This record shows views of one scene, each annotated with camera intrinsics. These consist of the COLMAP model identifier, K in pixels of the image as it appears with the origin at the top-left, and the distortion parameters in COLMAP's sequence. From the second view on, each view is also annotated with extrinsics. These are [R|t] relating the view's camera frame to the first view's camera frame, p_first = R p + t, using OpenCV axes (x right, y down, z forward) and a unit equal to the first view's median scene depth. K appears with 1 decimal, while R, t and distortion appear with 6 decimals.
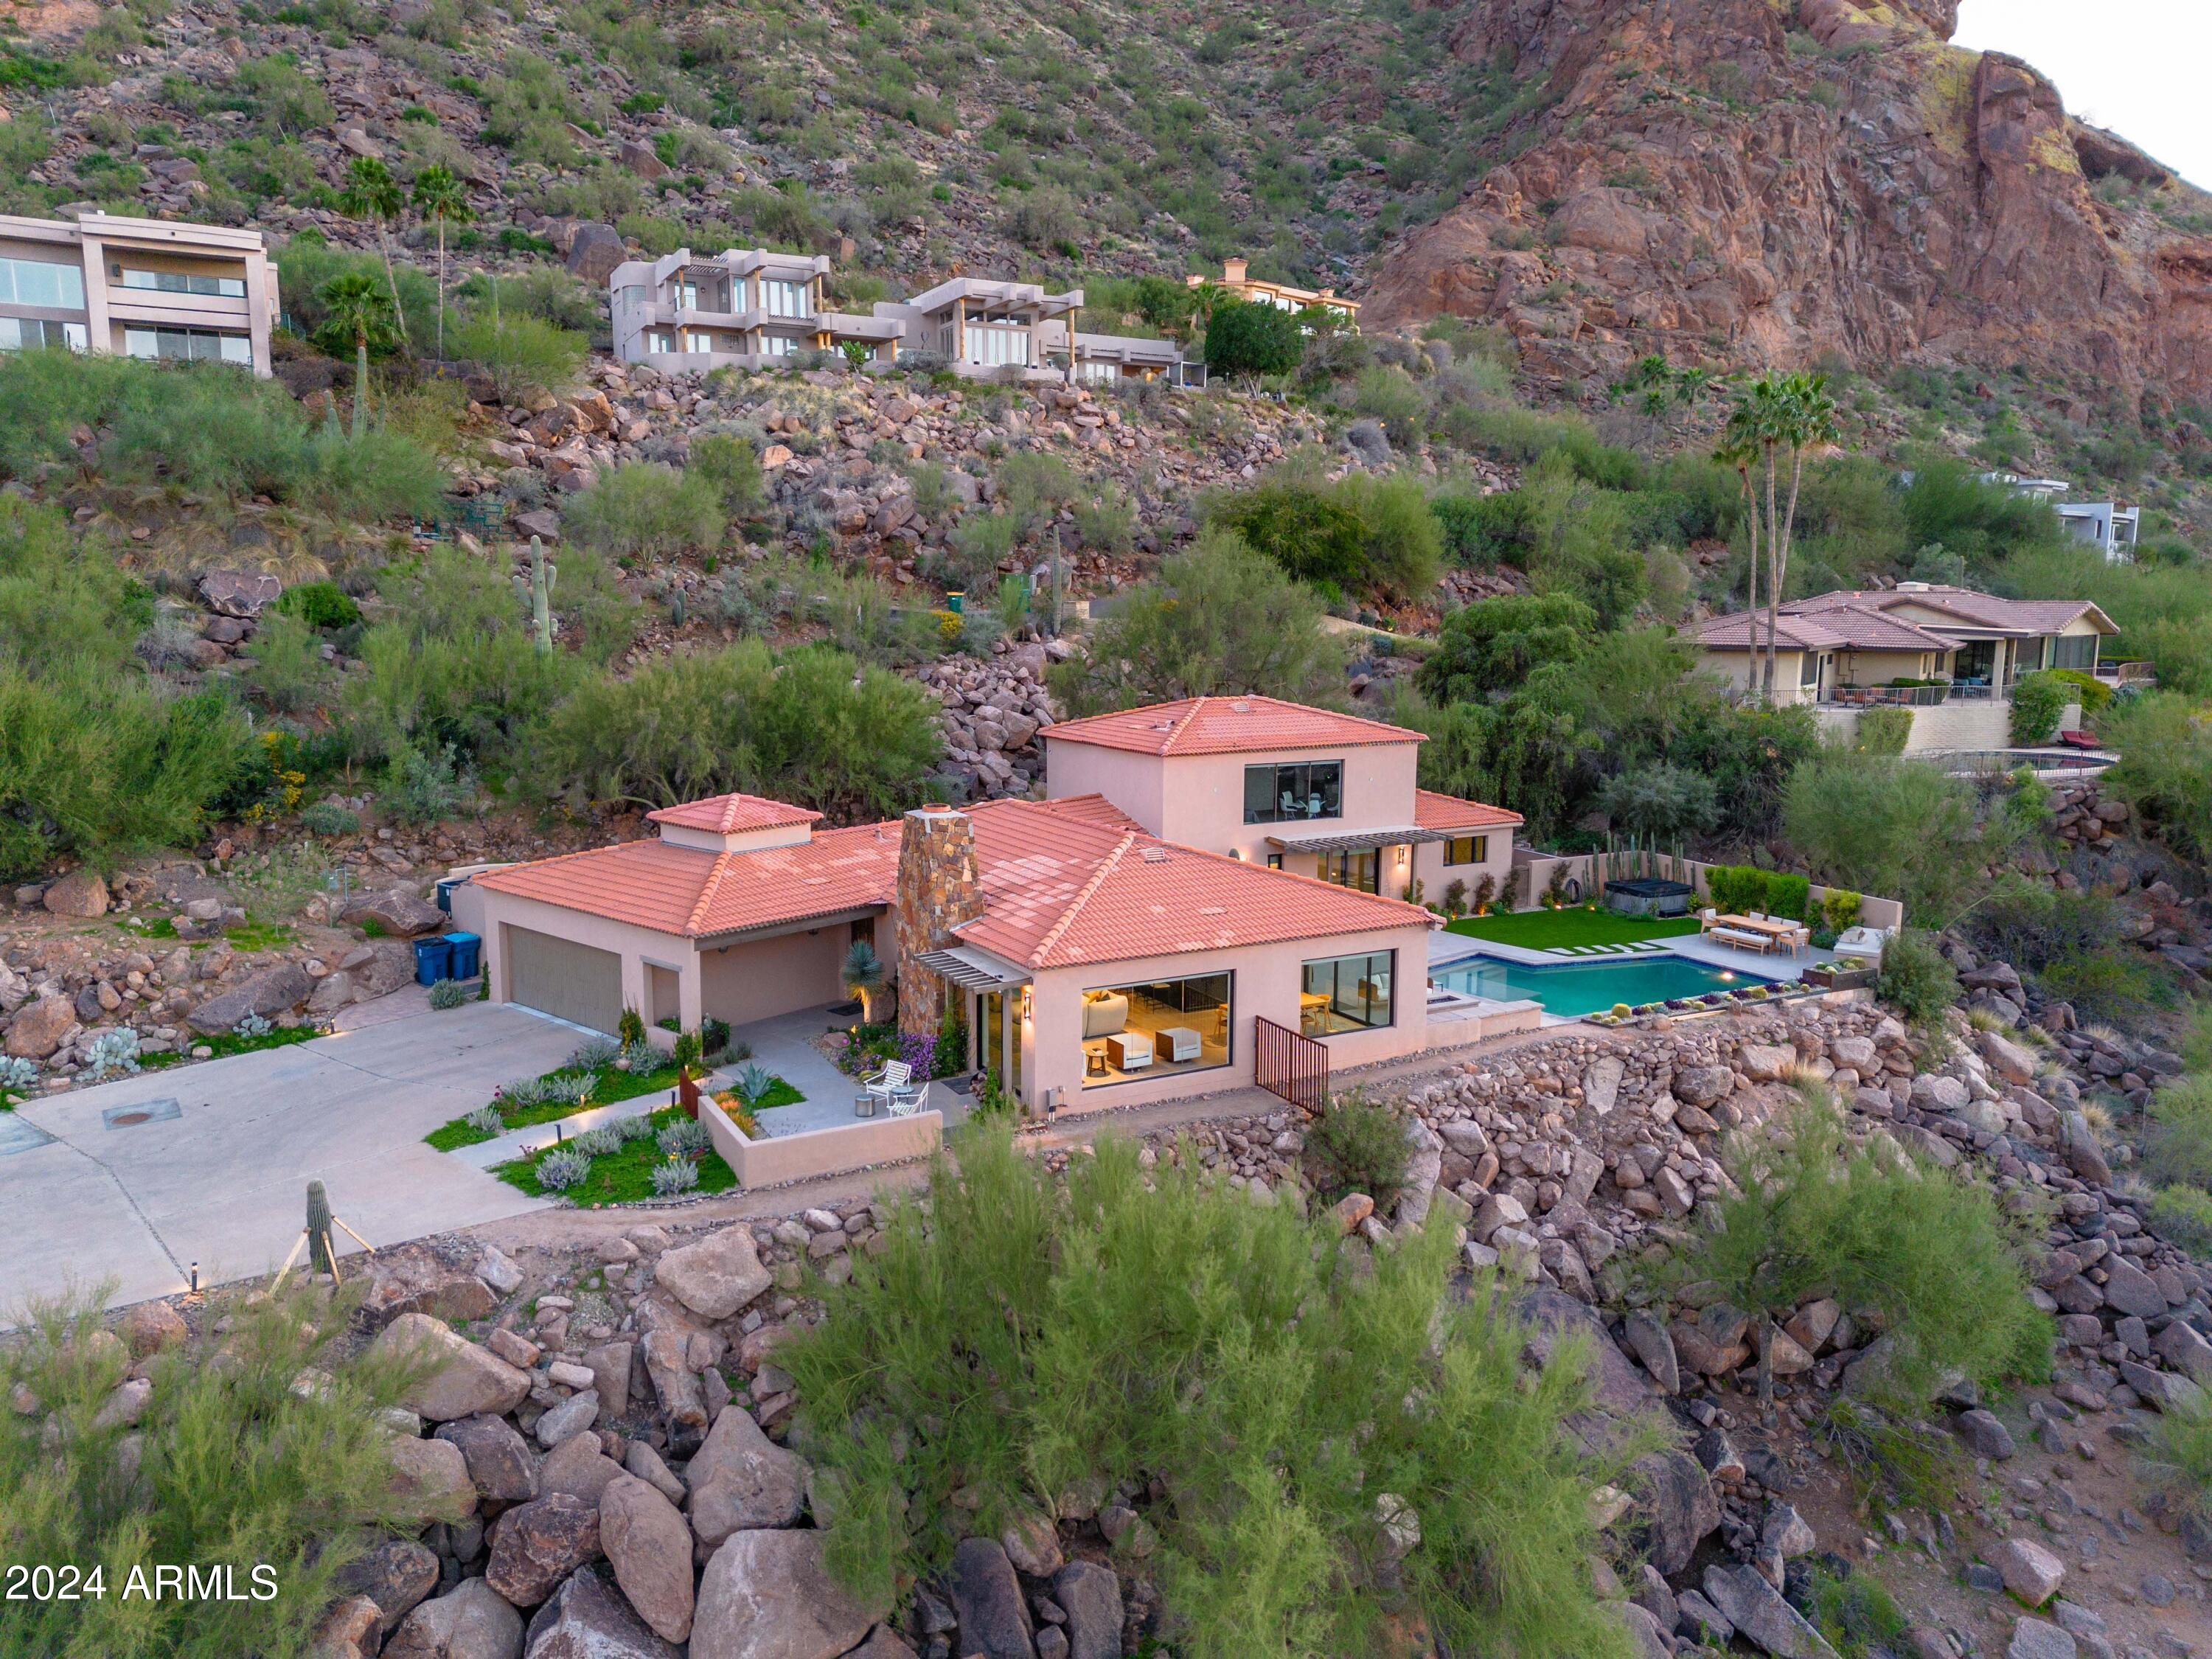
lens RADIAL K [[1564.7, 0, 1104.4], [0, 1564.7, 838.5], [0, 0, 1]] dist [0.059403, -0.050515]
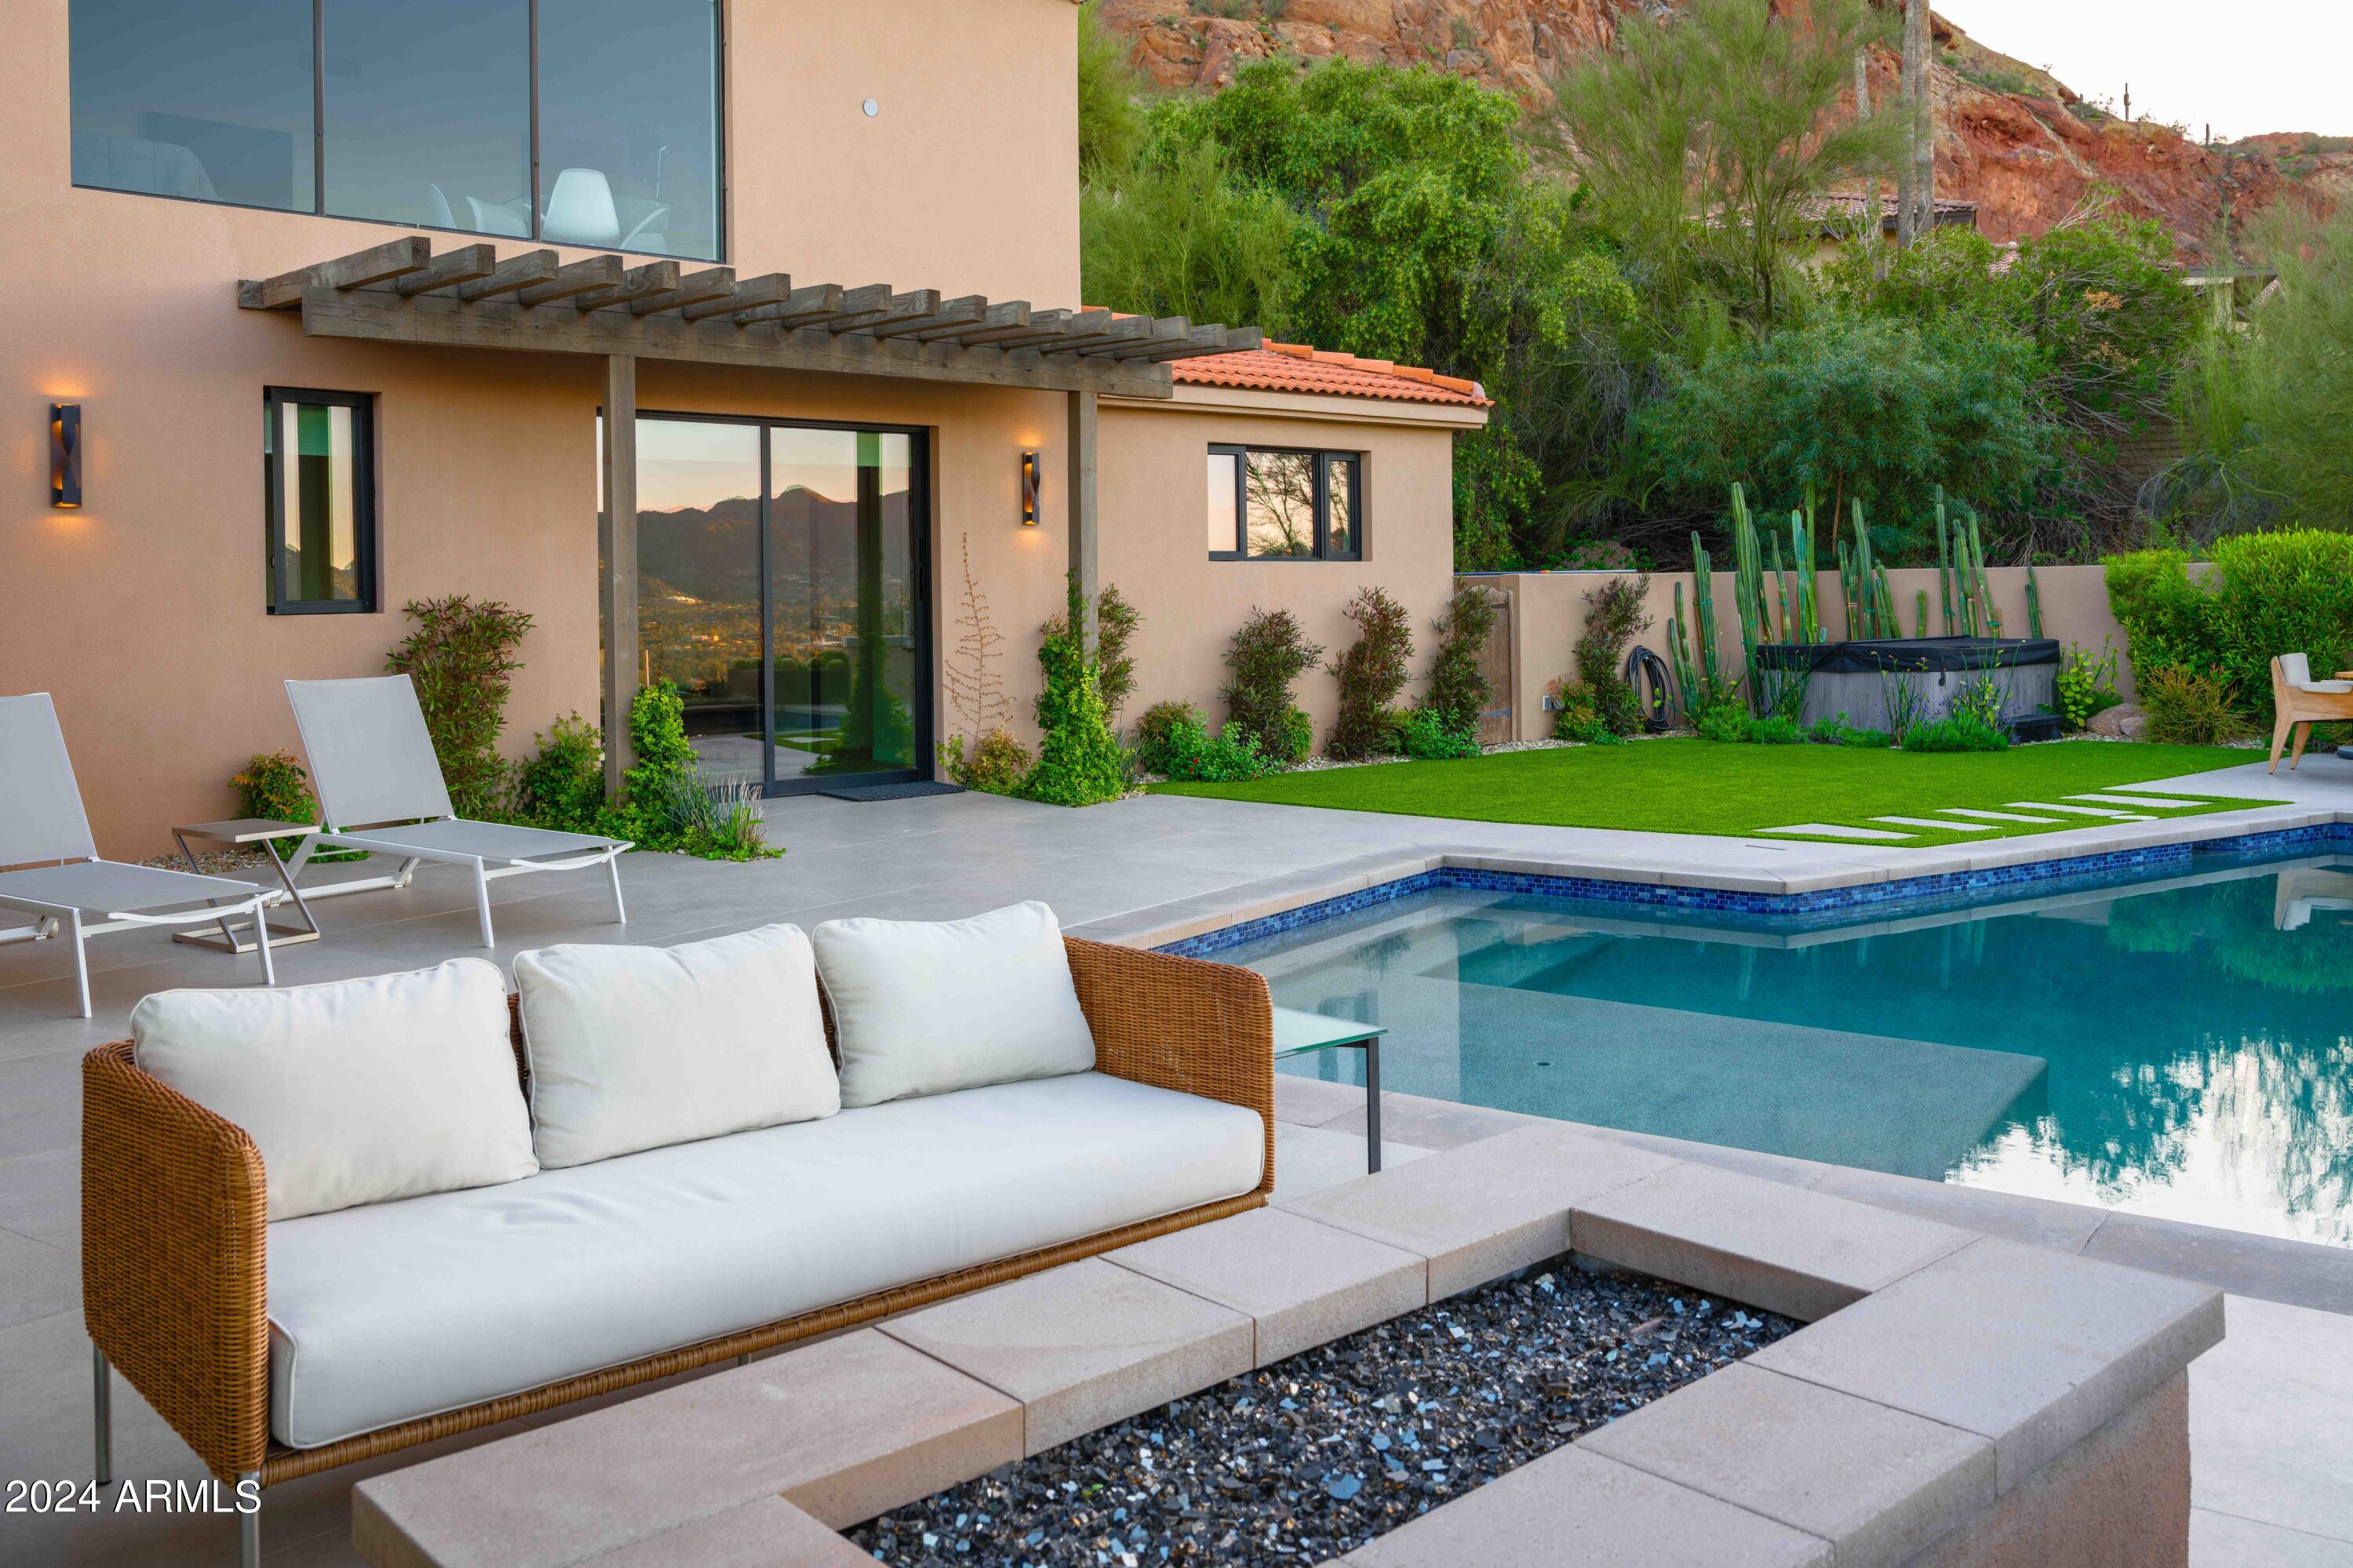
lens RADIAL K [[1924.0, 0, 1218.5], [0, 1924.0, 606.2], [0, 0, 1]] dist [0.014156, 0.002573]
pose [[0.970203, -0.017659, 0.241648, 0.037324], [0.053248, 0.988498, -0.141552, 0.017047], [-0.236369, 0.150202, 0.959984, 0.183343]]
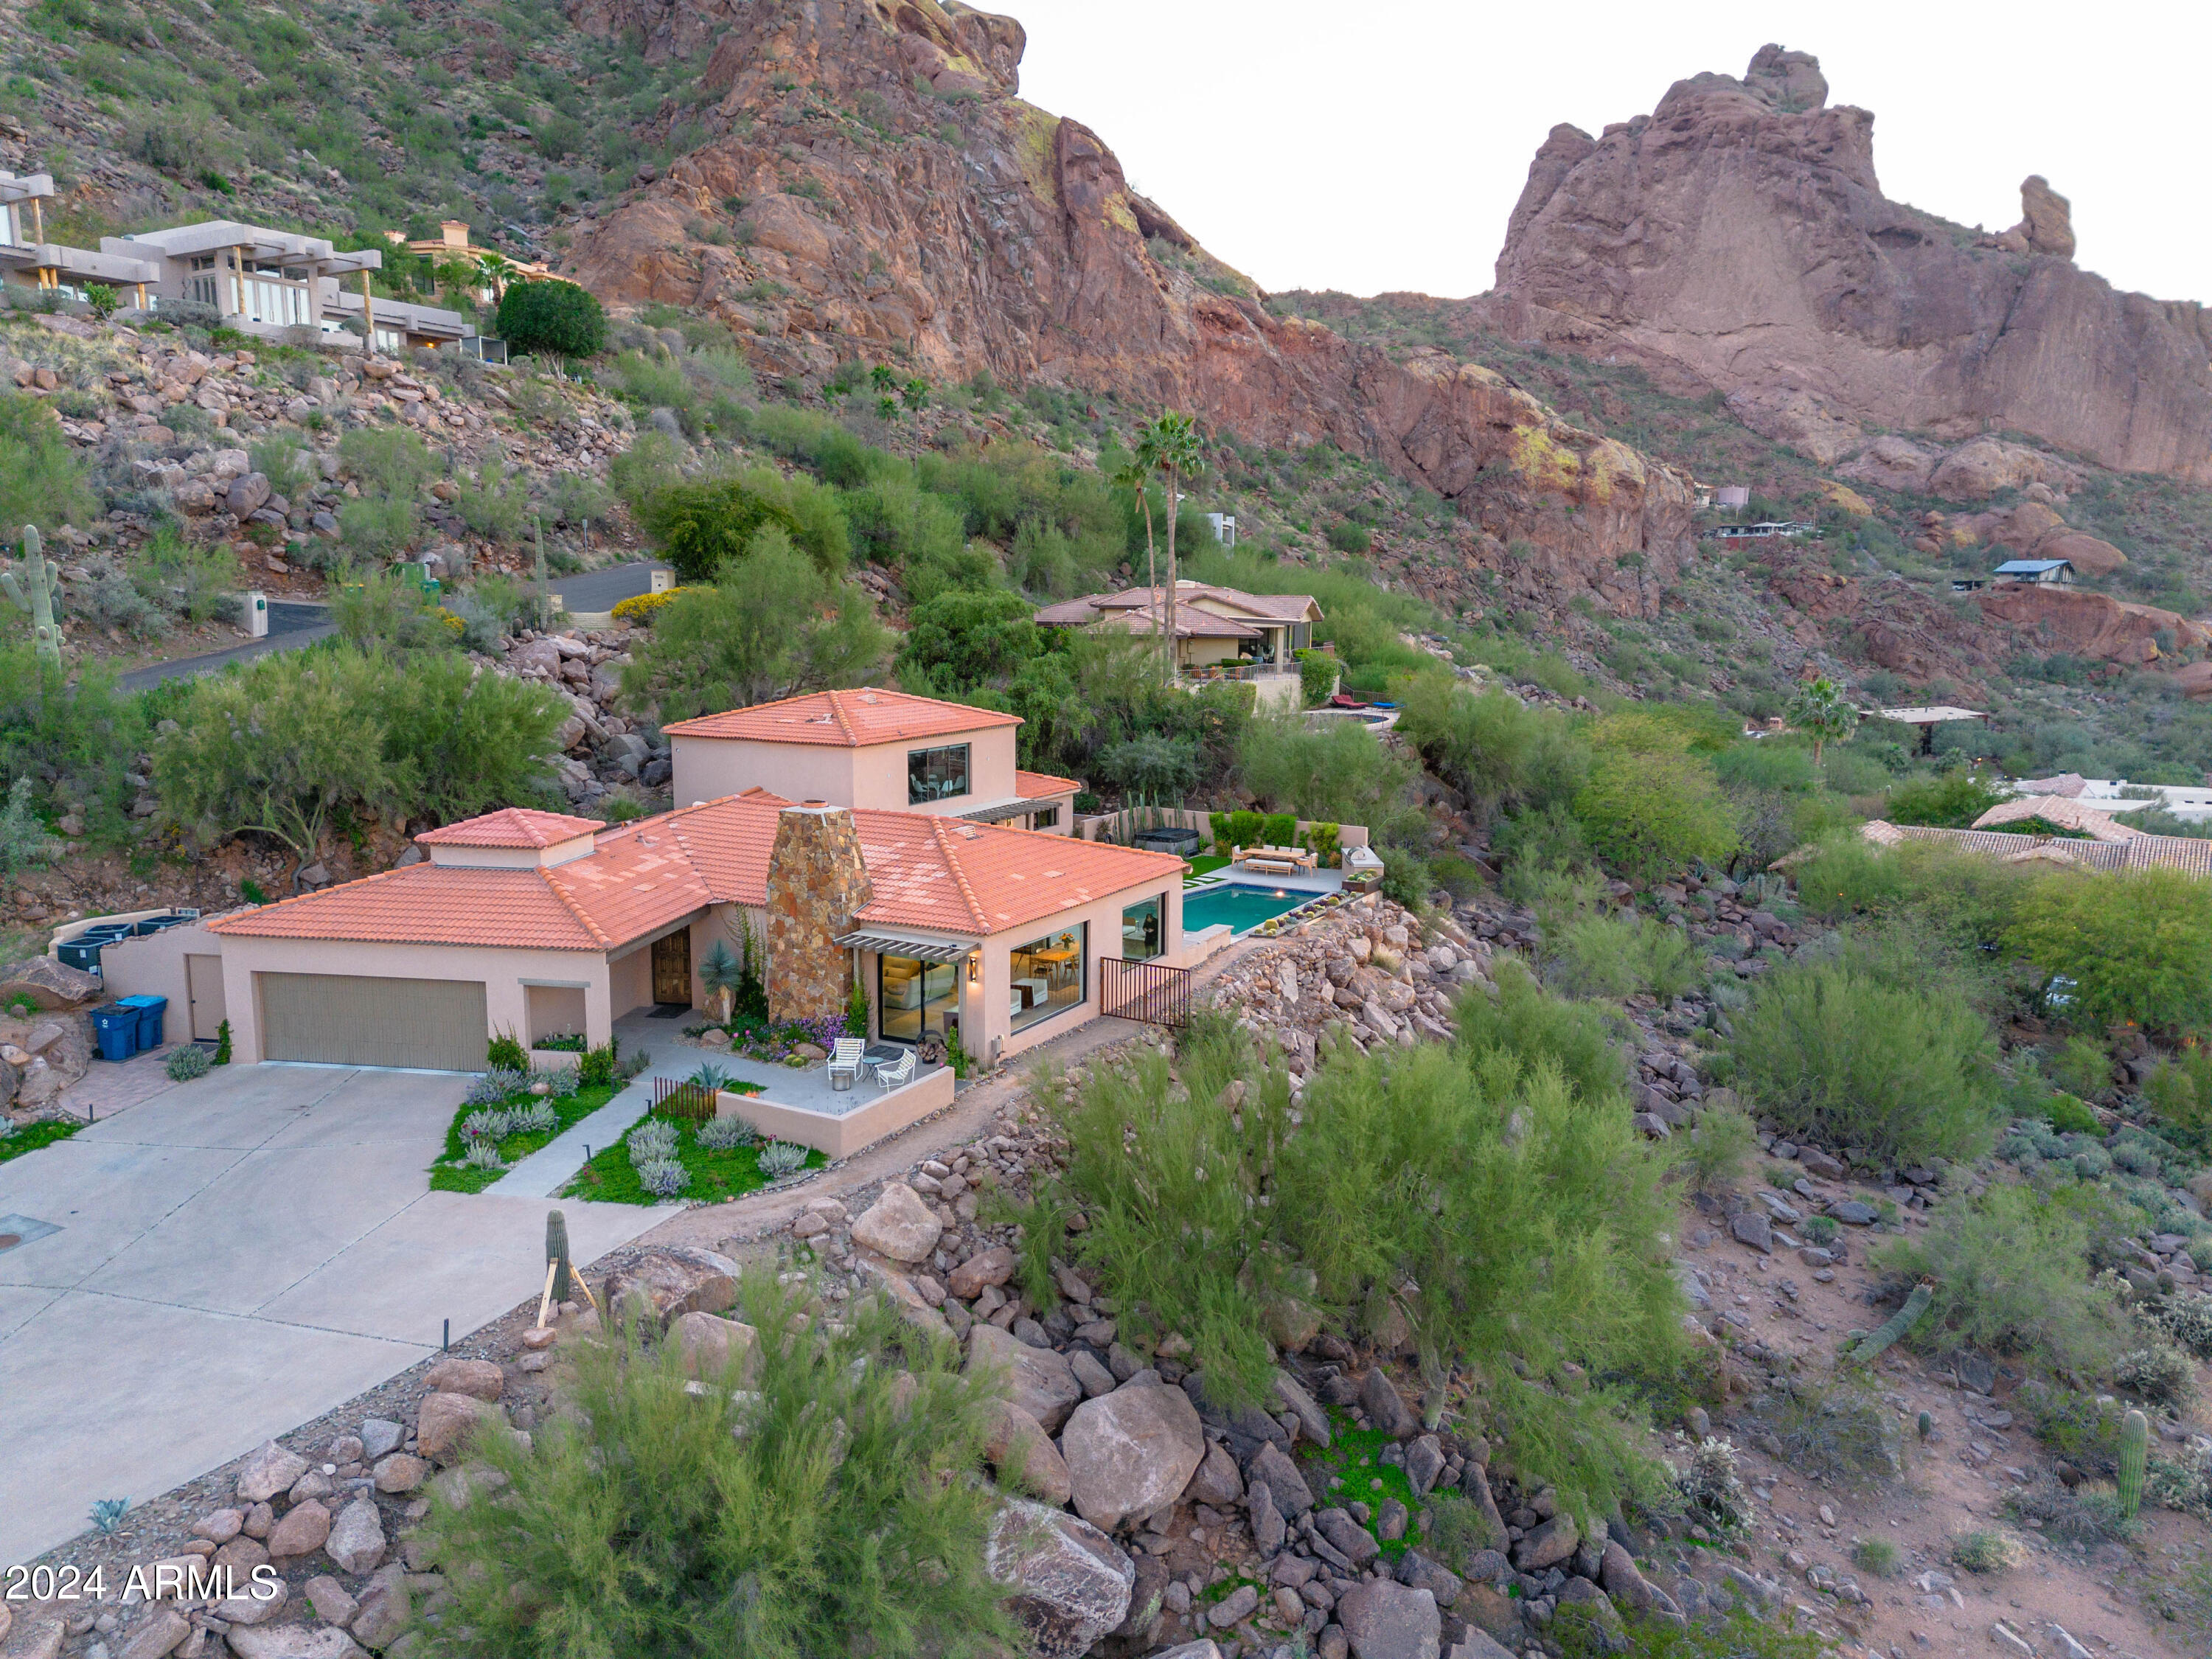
lens RADIAL K [[1564.7, 0, 1114.1], [0, 1564.7, 842.7], [0, 0, 1]] dist [0.059403, -0.050515]
pose [[0.845429, -0.086234, 0.527081, -0.087535], [0.078589, 0.996223, 0.036934, -0.002882], [-0.528275, 0.010198, 0.849012, -0.003261]]
